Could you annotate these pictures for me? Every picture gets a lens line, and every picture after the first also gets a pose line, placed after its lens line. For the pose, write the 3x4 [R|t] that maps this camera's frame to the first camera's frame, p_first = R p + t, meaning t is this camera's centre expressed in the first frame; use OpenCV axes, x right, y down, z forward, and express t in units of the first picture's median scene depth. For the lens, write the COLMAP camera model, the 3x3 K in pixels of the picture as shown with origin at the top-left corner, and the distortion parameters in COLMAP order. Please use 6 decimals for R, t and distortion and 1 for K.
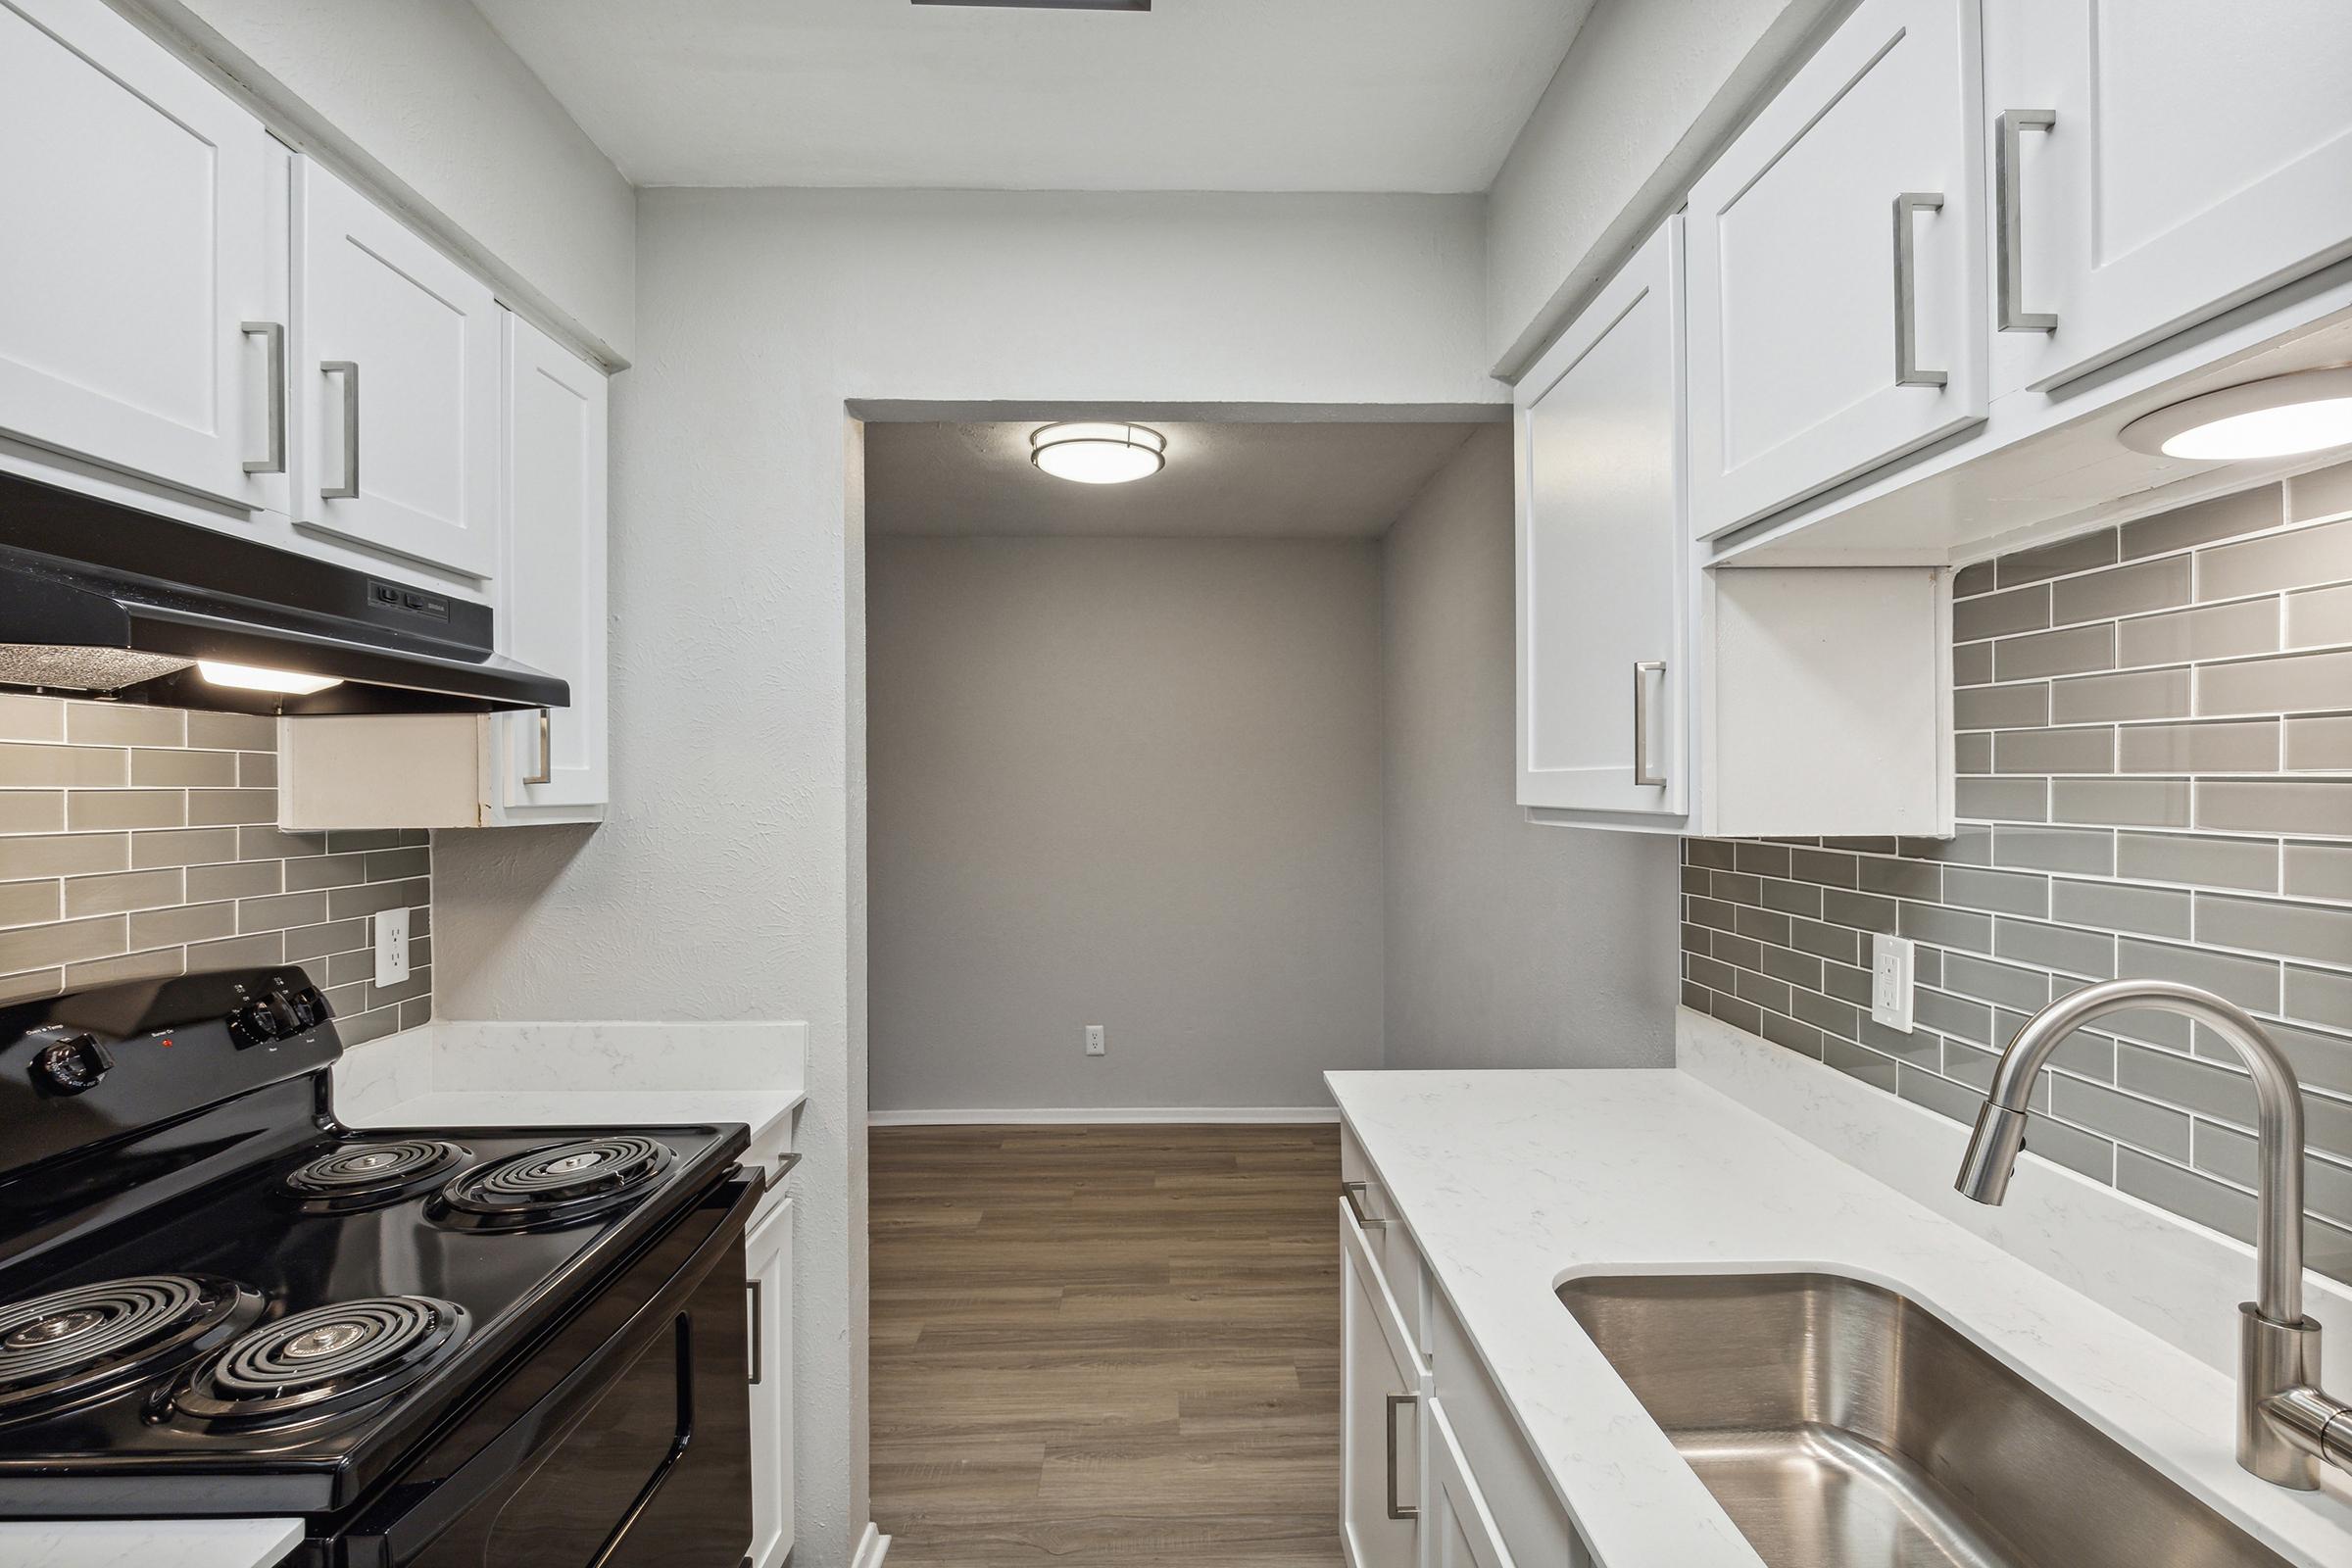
lens RADIAL K [[1070.0, 0, 1178.1], [0, 1070.0, 789.9], [0, 0, 1]] dist [0.006833, -0.000322]
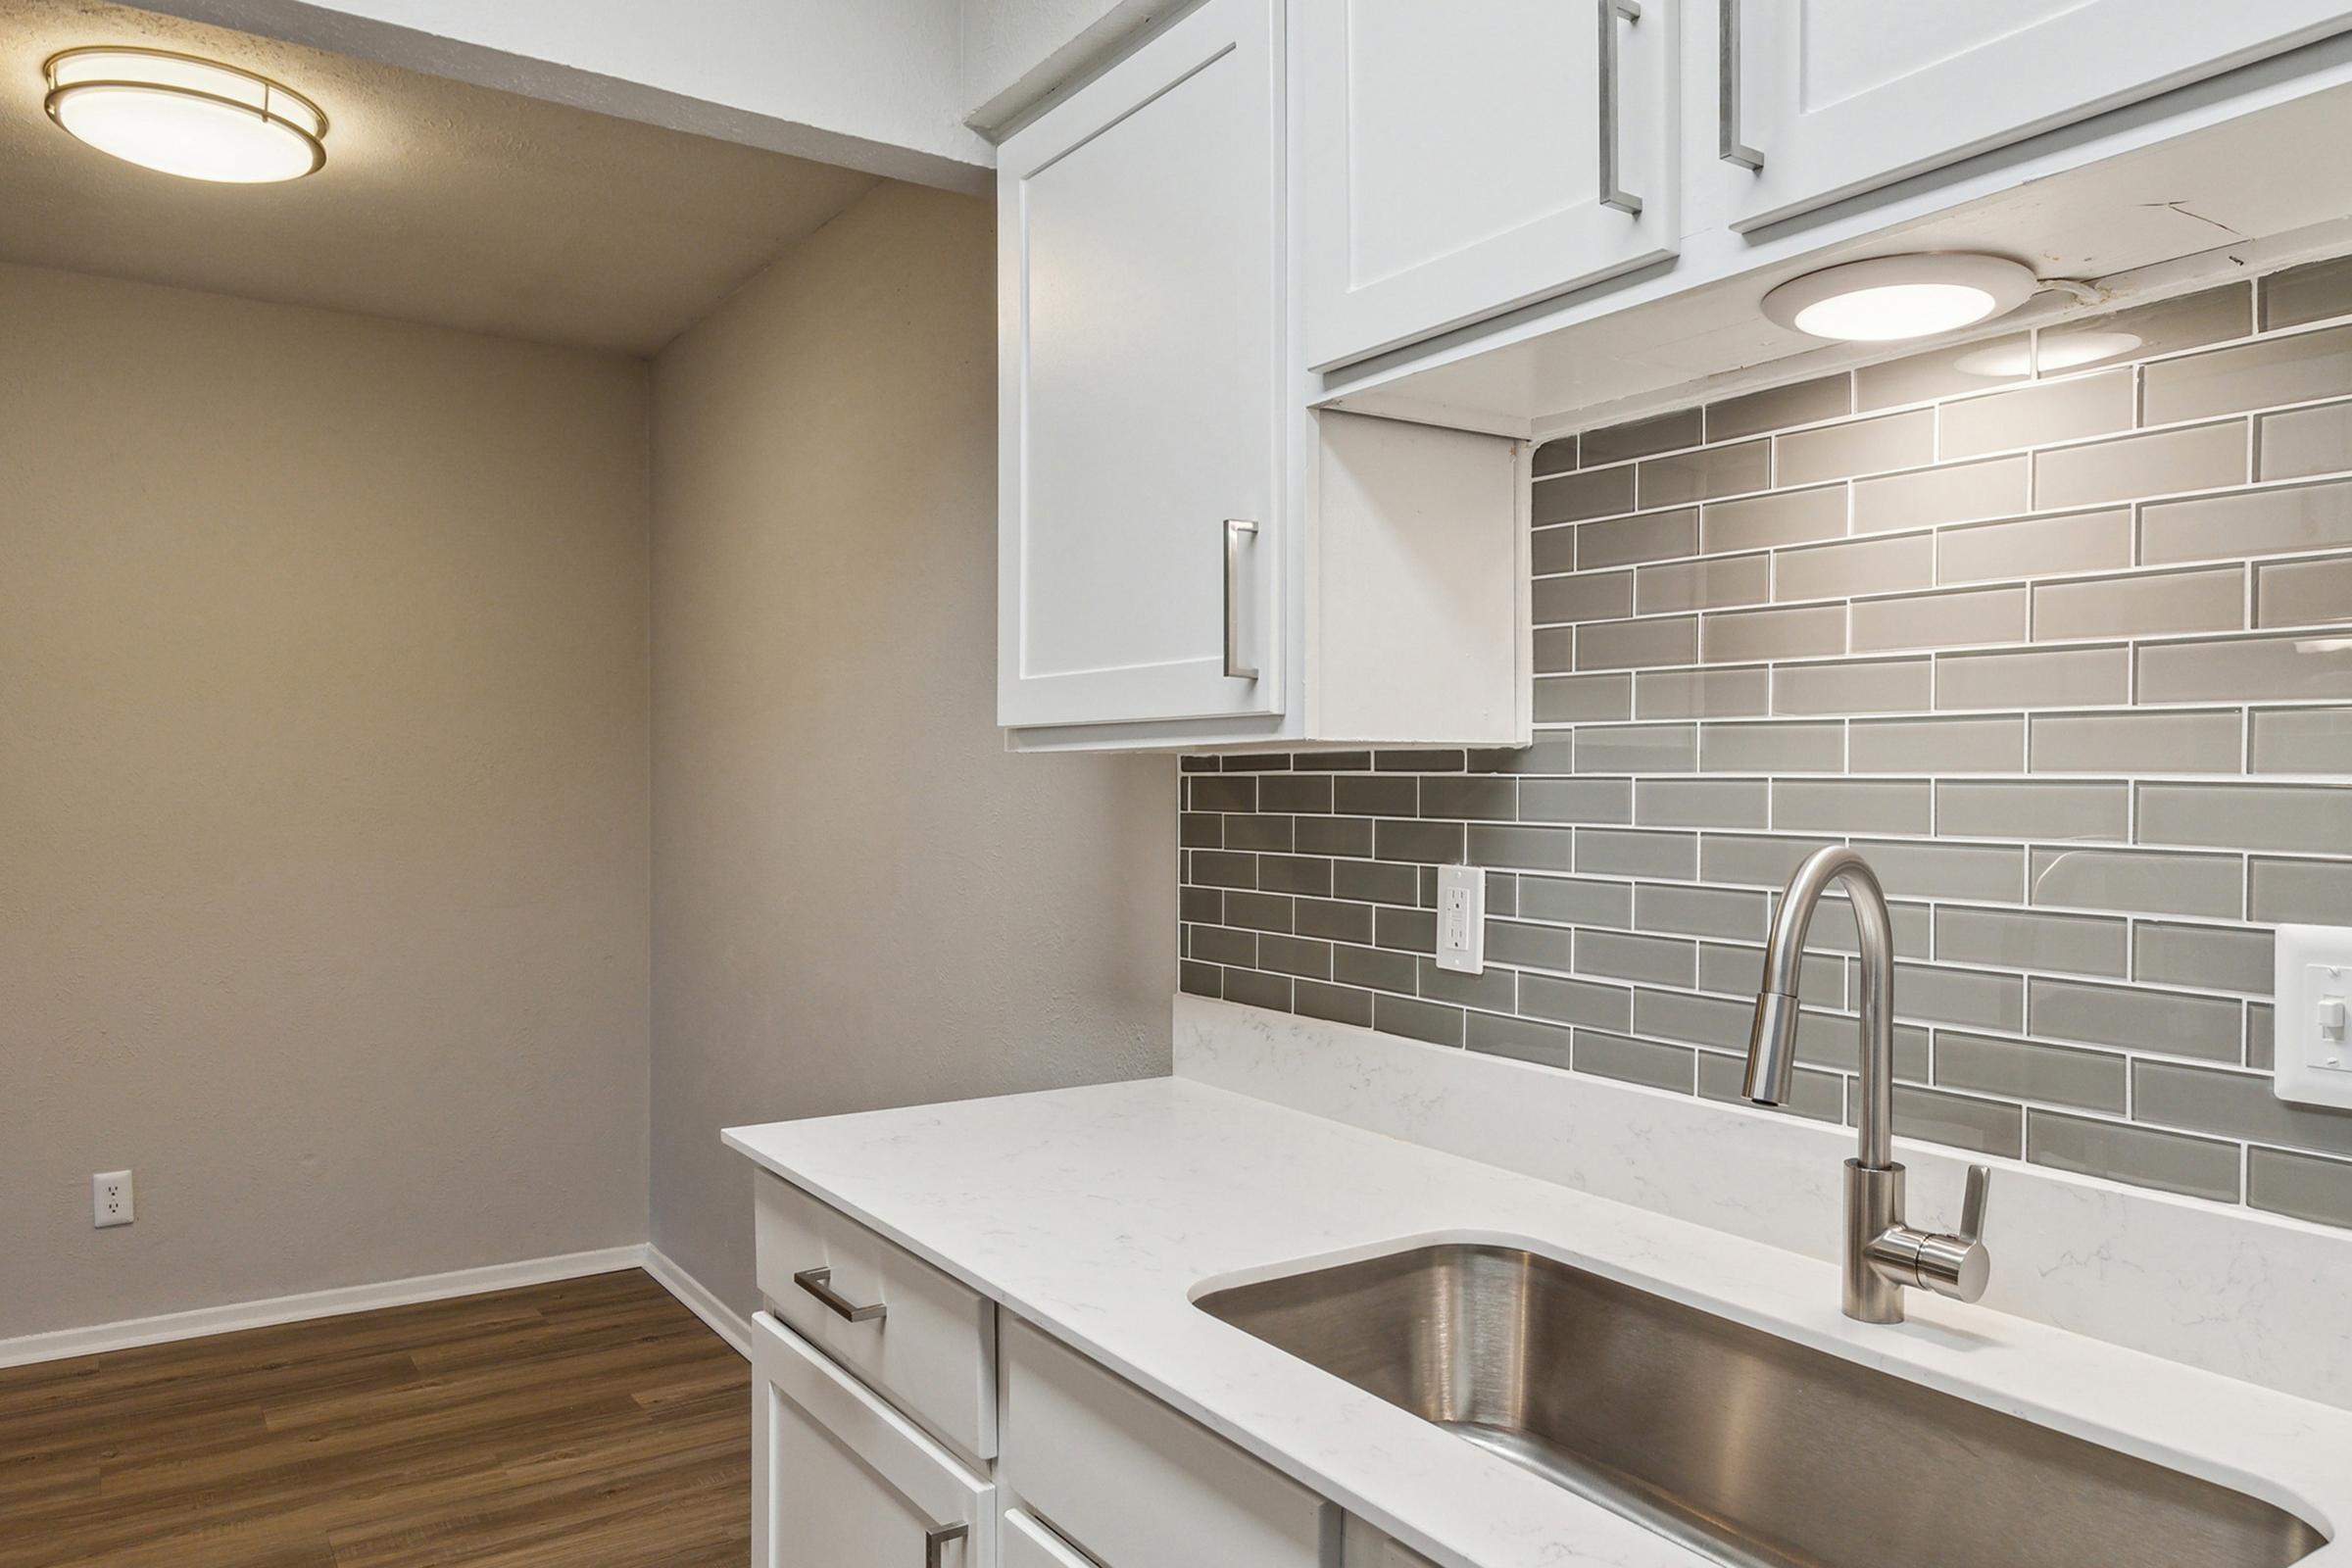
lens RADIAL K [[1623.9, 0, 1166.4], [0, 1623.9, 777.3], [0, 0, 1]] dist [0.018223, -0.011648]
pose [[0.843833, 0.007934, 0.536548, -0.237081], [-0.004690, 0.999962, -0.007411, 0.076100], [-0.536586, 0.003737, 0.843837, 0.022656]]
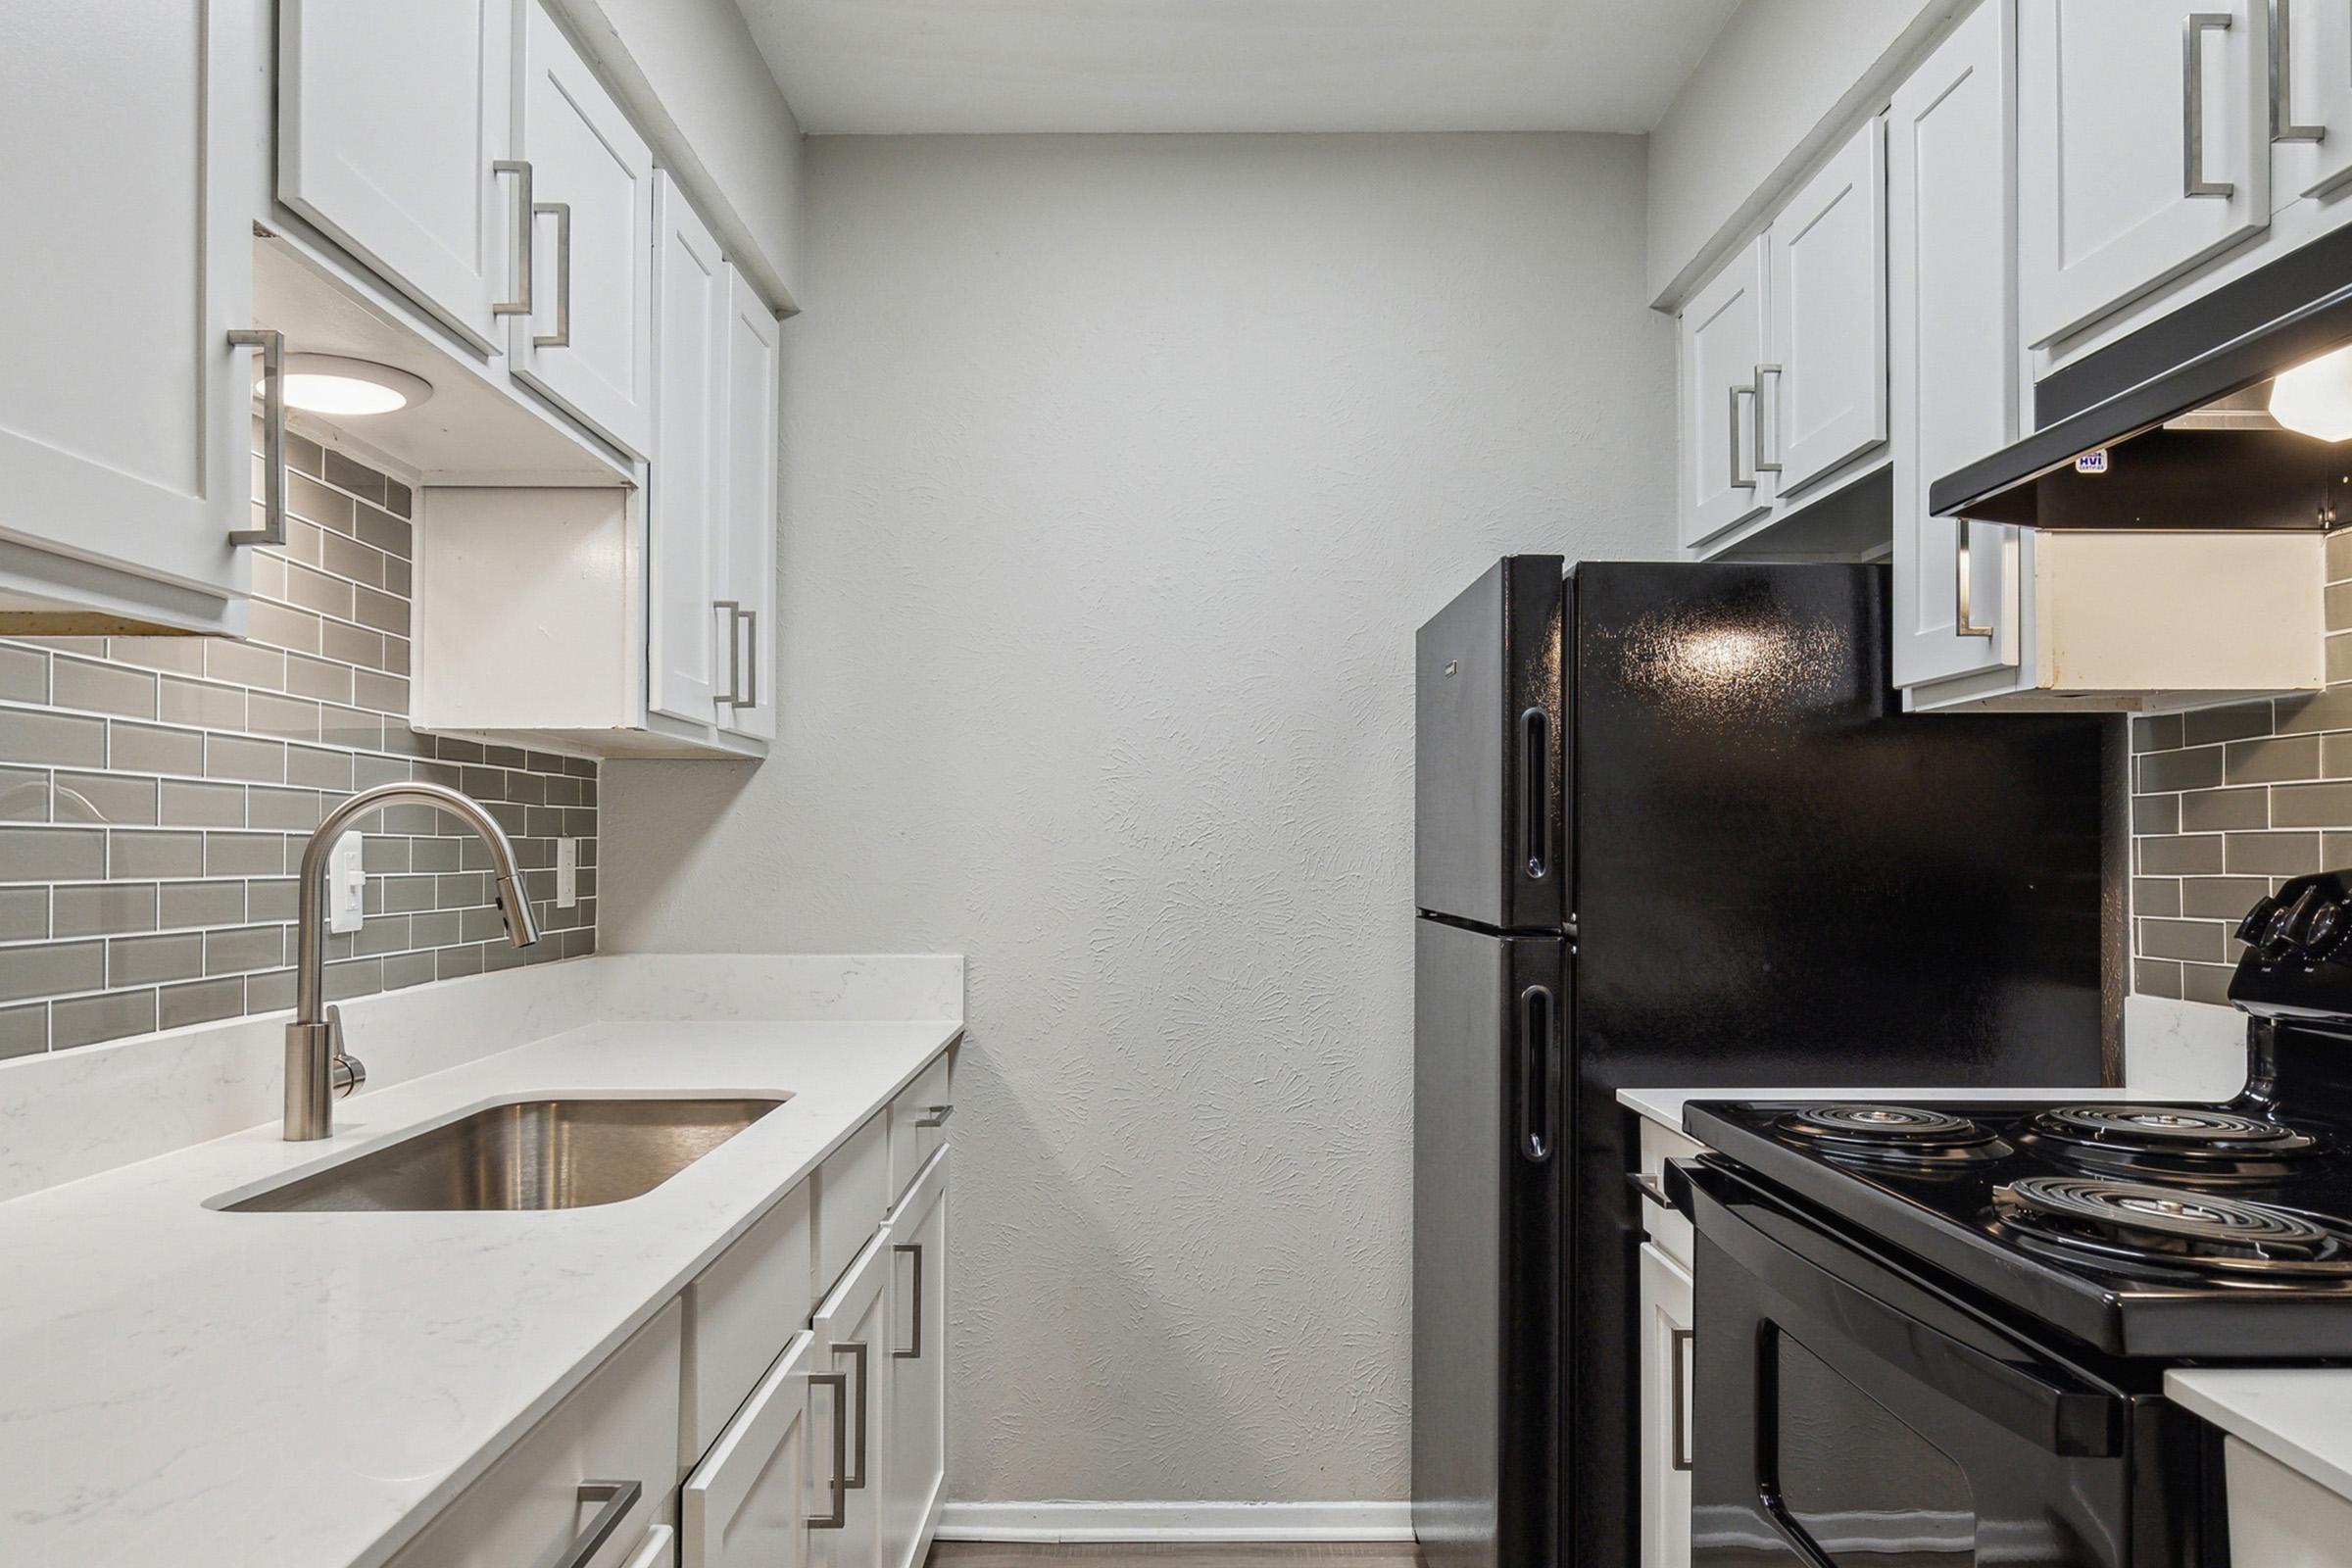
lens RADIAL K [[1623.9, 0, 1162.9], [0, 1623.9, 830.1], [0, 0, 1]] dist [0.018223, -0.011648]
pose [[-0.999924, 0.004465, 0.011458, -0.055790], [0.004395, 0.999971, -0.006145, 0.152412], [-0.011485, -0.006094, -0.999915, 1.817548]]
